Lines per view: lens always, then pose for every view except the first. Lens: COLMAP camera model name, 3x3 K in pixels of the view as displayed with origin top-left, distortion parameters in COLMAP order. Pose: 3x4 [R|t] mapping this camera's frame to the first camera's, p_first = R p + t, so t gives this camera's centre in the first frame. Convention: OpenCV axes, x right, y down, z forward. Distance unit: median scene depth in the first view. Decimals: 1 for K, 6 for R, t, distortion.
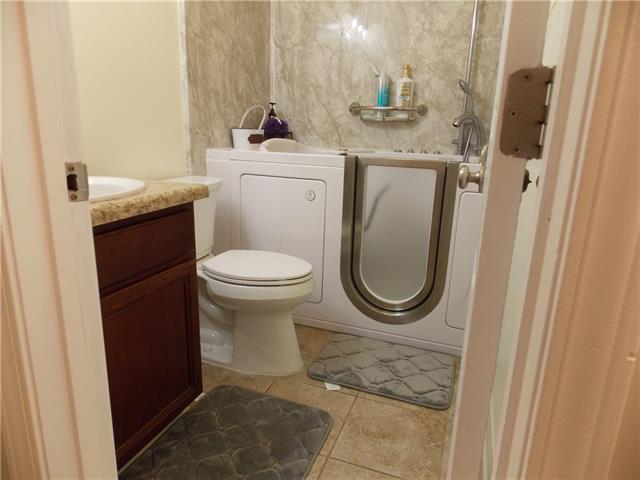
lens RADIAL K [[421.7, 0, 321.6], [0, 421.7, 232.0], [0, 0, 1]] dist [0.000203, -0.000719]
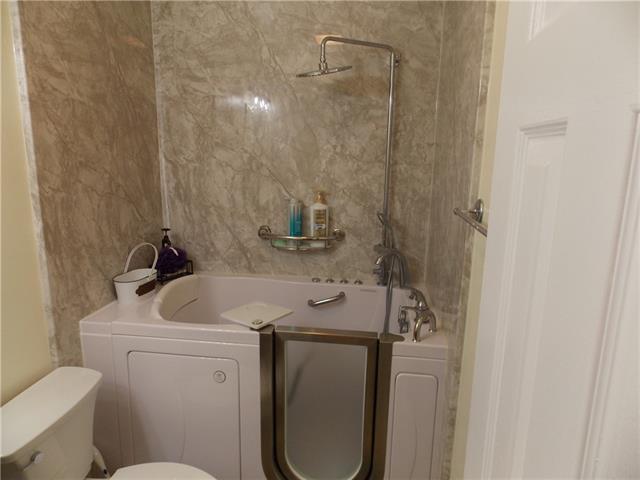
lens RADIAL K [[421.7, 0, 321.6], [0, 421.7, 232.0], [0, 0, 1]] dist [0.000203, -0.000719]
pose [[0.974963, -0.059299, 0.214316, 0.006787], [0.068457, 0.997020, -0.035558, -0.269025], [-0.211568, 0.049339, 0.976117, 0.118201]]
